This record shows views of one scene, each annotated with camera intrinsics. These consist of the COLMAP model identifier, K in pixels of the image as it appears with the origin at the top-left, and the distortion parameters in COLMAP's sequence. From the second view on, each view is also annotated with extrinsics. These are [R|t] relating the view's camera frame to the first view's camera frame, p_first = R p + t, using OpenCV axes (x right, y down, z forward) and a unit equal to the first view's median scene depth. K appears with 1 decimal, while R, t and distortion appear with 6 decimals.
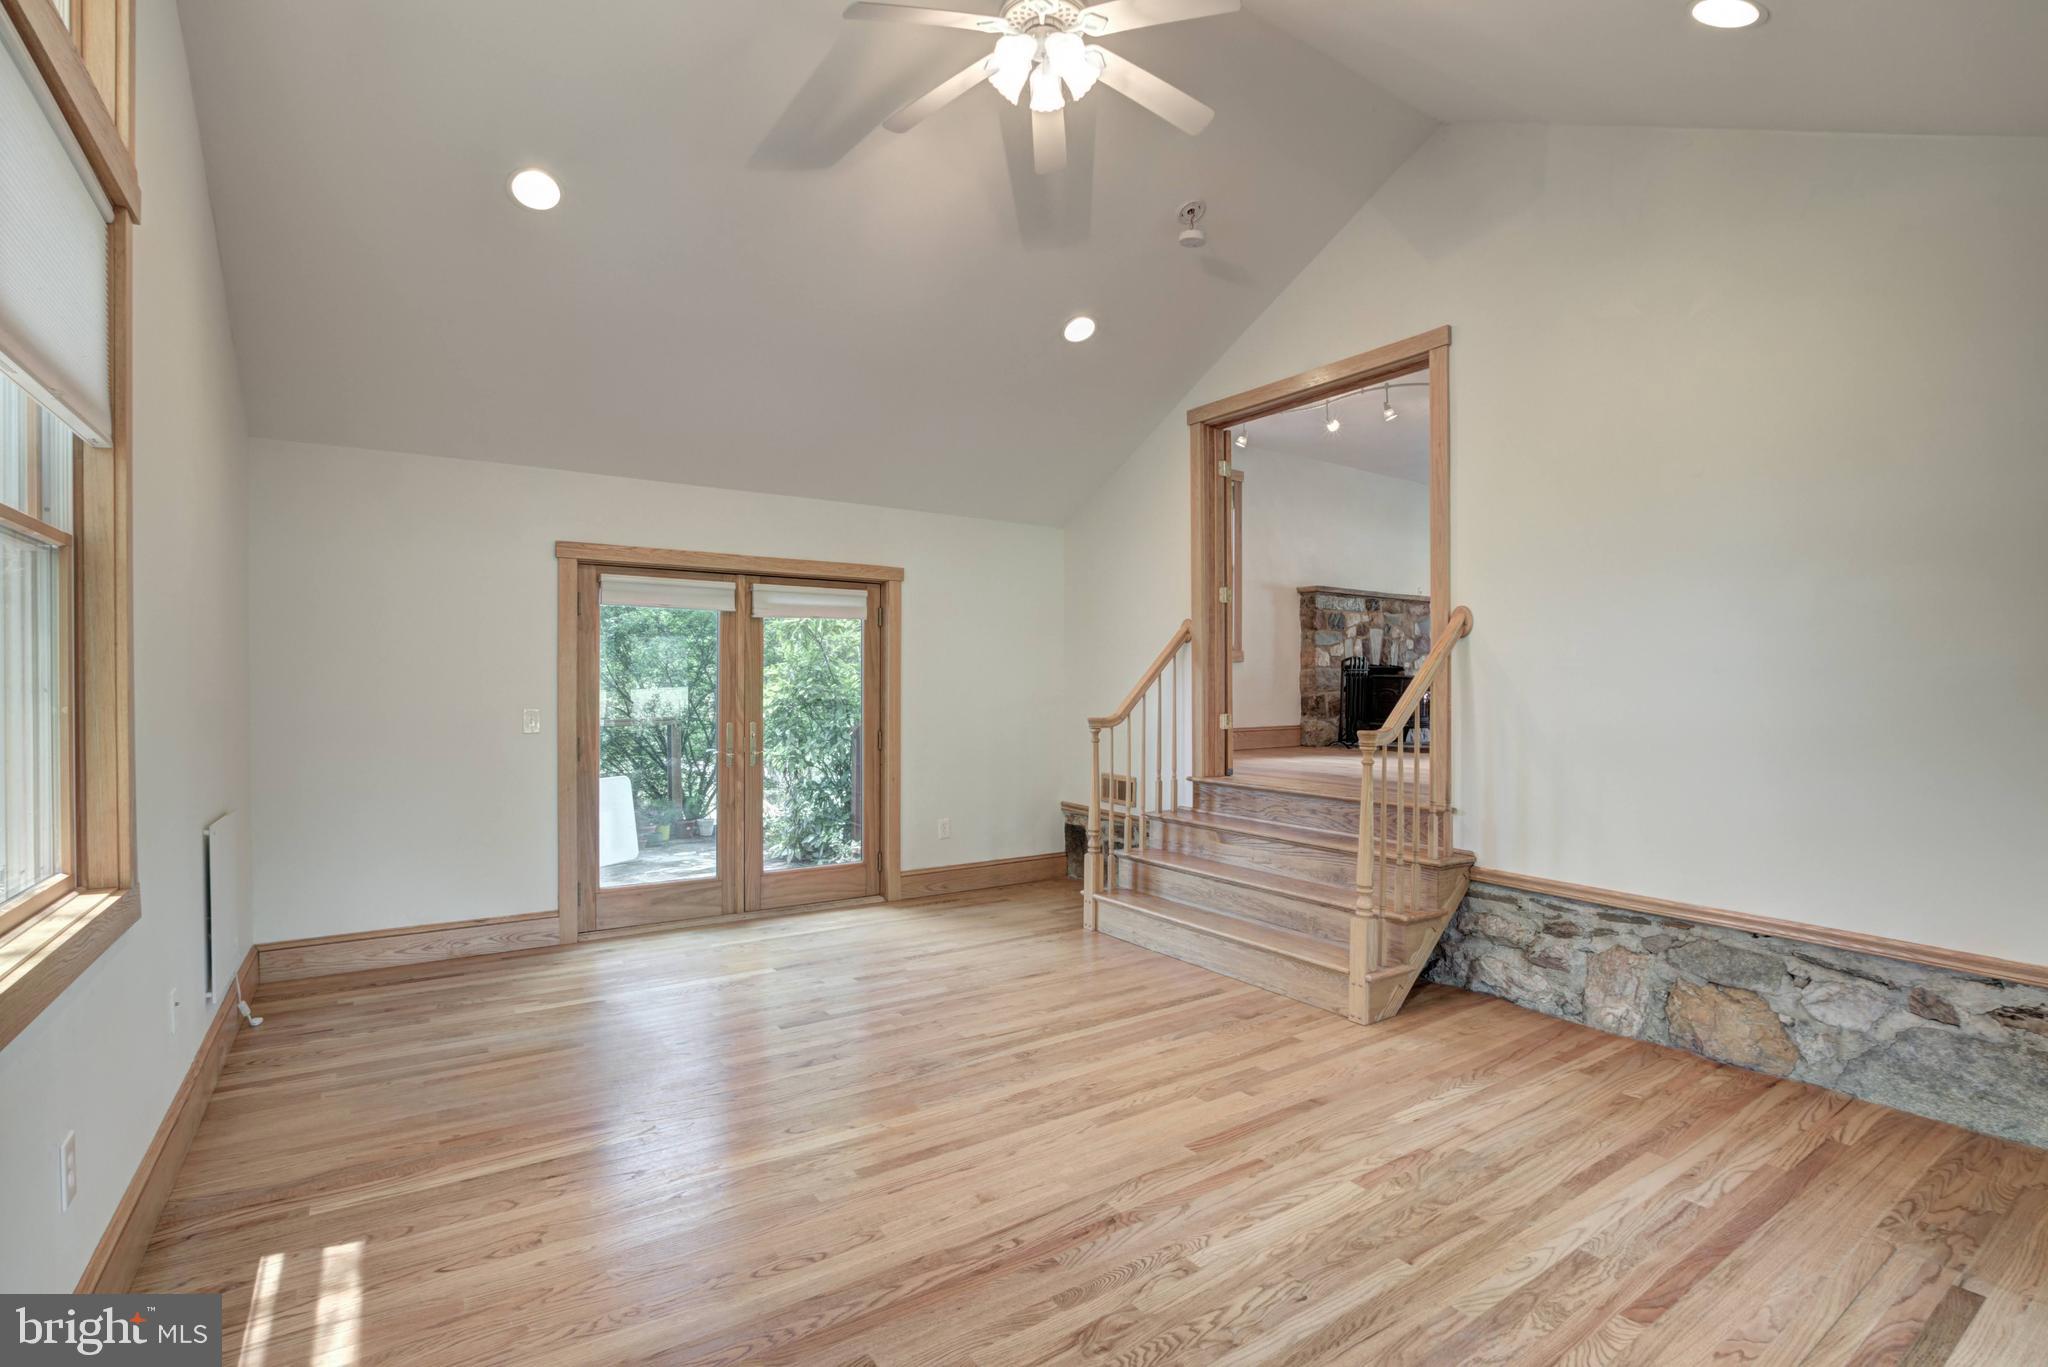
lens RADIAL K [[947.1, 0, 1040.0], [0, 947.1, 693.0], [0, 0, 1]] dist [-0.027218, 0.000716]
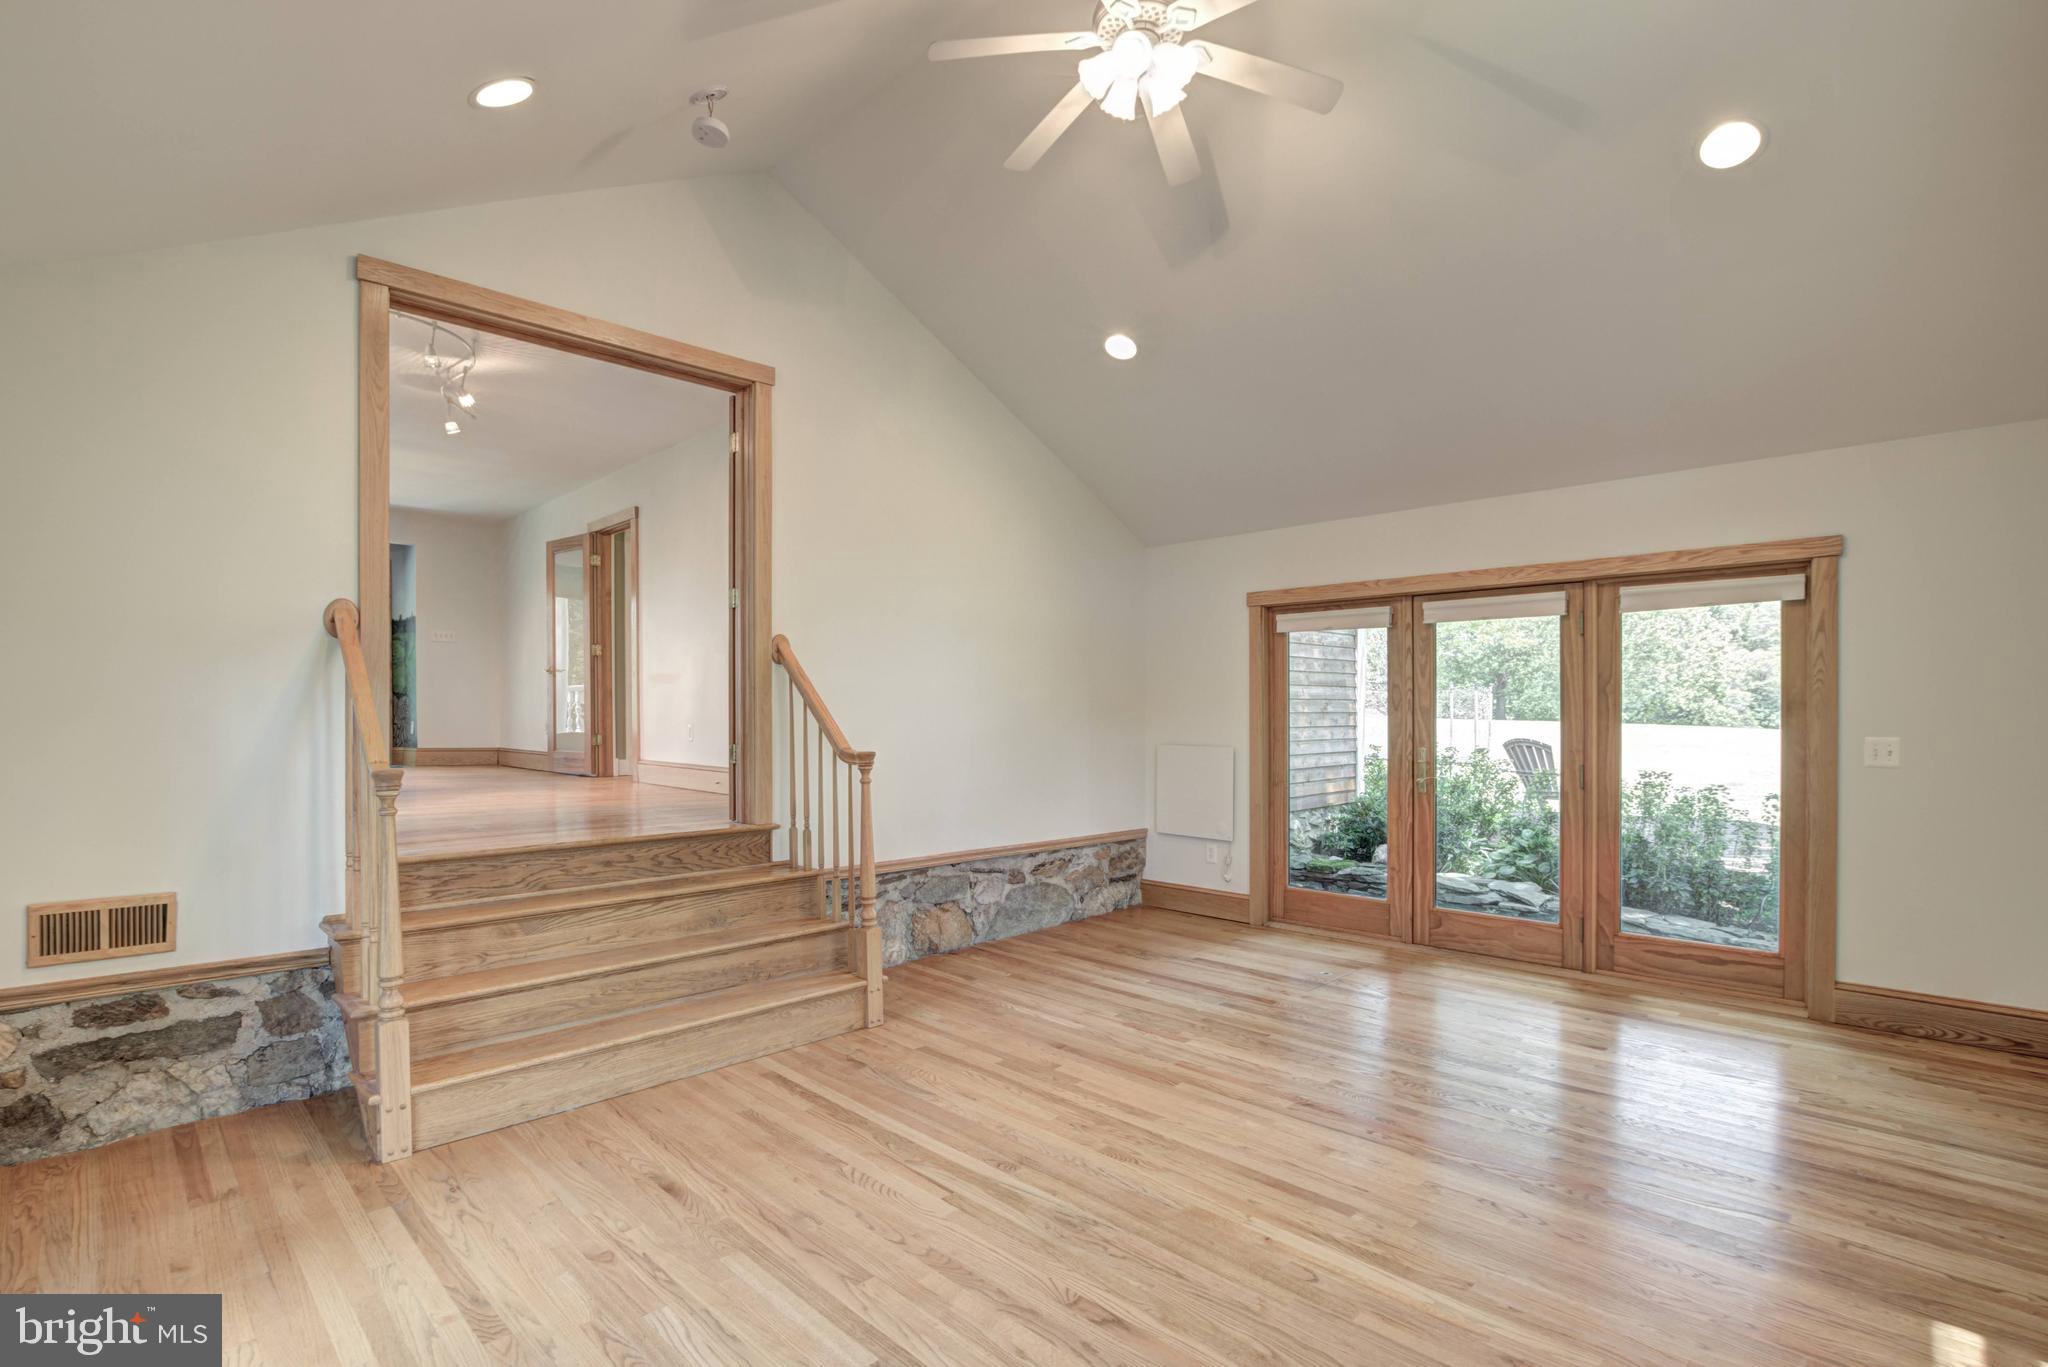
lens RADIAL K [[962.1, 0, 995.9], [0, 962.1, 713.0], [0, 0, 1]] dist [-0.026548, 0.000113]
pose [[-0.165609, -0.006811, 0.986168, -0.733846], [0.008344, 0.999931, 0.008307, -0.011216], [-0.986156, 0.009604, -0.165541, 1.015994]]
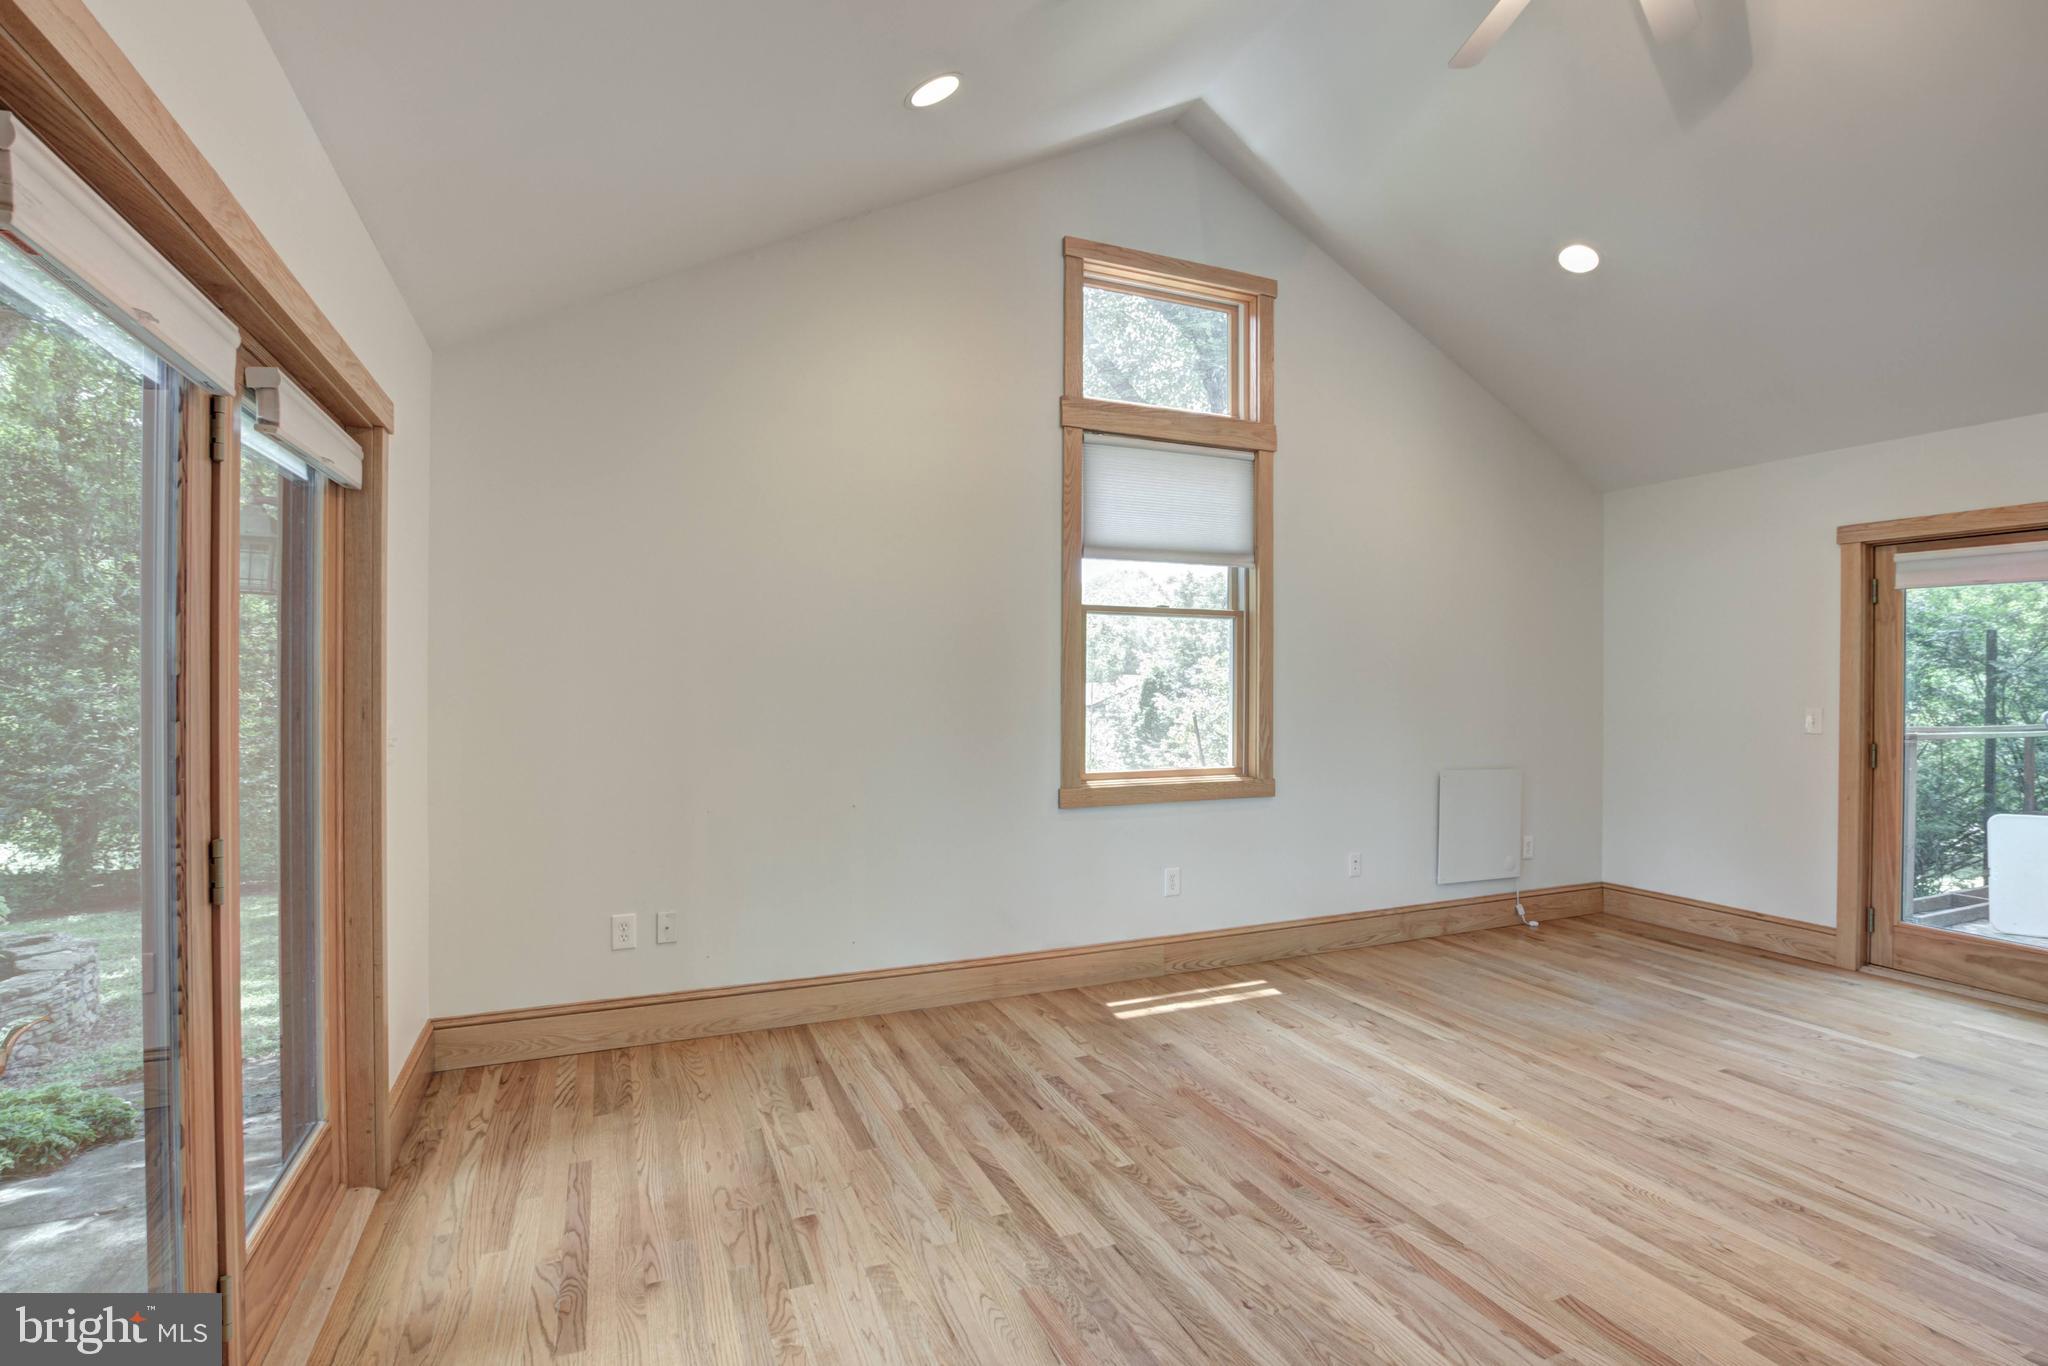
lens RADIAL K [[1029.9, 0, 1070.6], [0, 1029.9, 683.6], [0, 0, 1]] dist [-0.030221, 0.000652]
pose [[-0.174287, 0.000109, -0.984695, 0.727431], [-0.012026, 0.999925, 0.002239, -0.001909], [0.984621, 0.012232, -0.174273, 0.531079]]
